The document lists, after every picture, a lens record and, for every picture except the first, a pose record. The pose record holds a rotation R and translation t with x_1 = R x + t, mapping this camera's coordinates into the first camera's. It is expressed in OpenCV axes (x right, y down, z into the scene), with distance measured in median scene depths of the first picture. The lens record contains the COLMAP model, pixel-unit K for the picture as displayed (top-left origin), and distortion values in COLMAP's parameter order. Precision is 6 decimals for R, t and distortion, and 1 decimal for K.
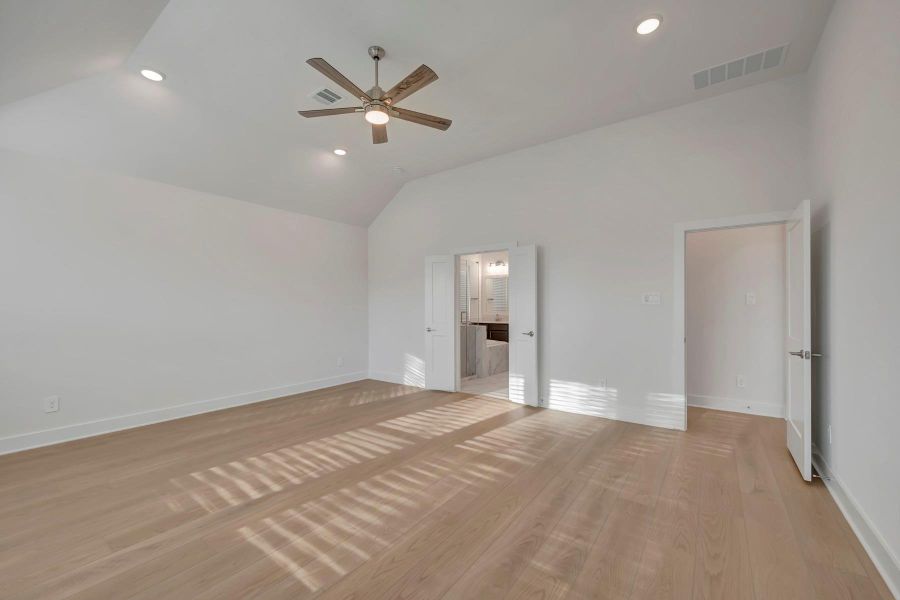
lens RADIAL K [[362.9, 0, 459.6], [0, 362.9, 304.9], [0, 0, 1]] dist [0.009851, -0.000038]
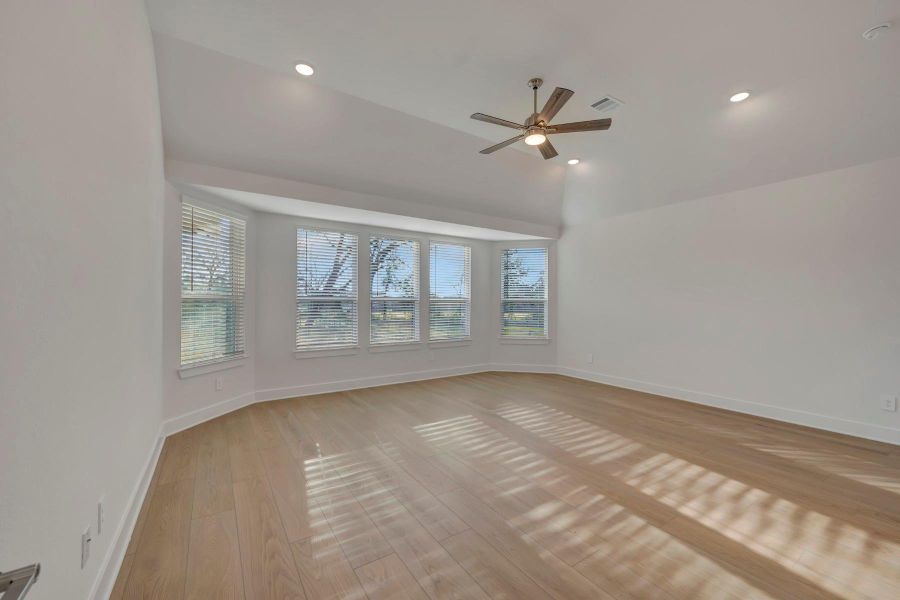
lens RADIAL K [[362.9, 0, 459.6], [0, 362.9, 304.9], [0, 0, 1]] dist [0.009851, -0.000038]
pose [[-0.353076, -0.000275, -0.935595, 0.739262], [0.000070, 1.000000, -0.000320, 0.000593], [0.935595, -0.000179, -0.353076, 0.930090]]
